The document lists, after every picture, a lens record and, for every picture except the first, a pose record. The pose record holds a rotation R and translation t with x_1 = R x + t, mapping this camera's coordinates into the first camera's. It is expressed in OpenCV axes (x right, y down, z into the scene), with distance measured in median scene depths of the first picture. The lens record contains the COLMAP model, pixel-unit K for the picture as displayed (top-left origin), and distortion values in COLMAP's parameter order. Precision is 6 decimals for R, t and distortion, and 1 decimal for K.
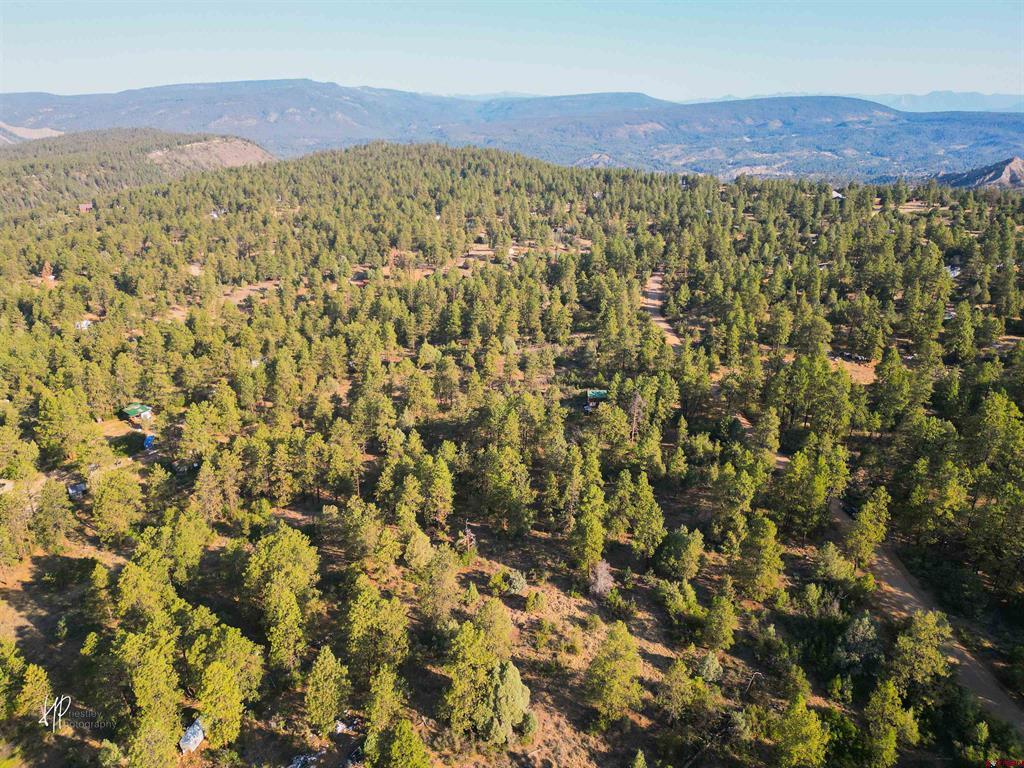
lens RADIAL K [[699.5, 0, 512.0], [0, 699.5, 384.0], [0, 0, 1]] dist [-0.000129, -0.006961]
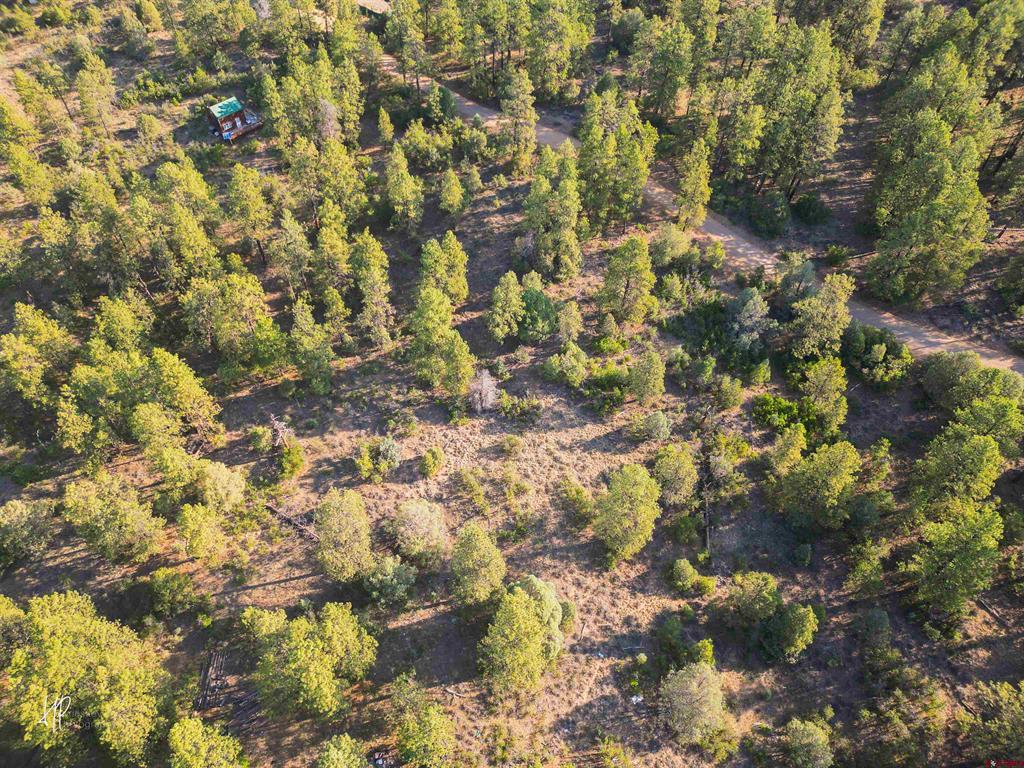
lens RADIAL K [[699.5, 0, 512.0], [0, 699.5, 384.0], [0, 0, 1]] dist [-0.000129, -0.006961]
pose [[0.720479, -0.530397, 0.446754, -0.214251], [0.218589, 0.785078, 0.579545, -0.187780], [-0.658125, -0.319894, 0.681571, 0.481005]]
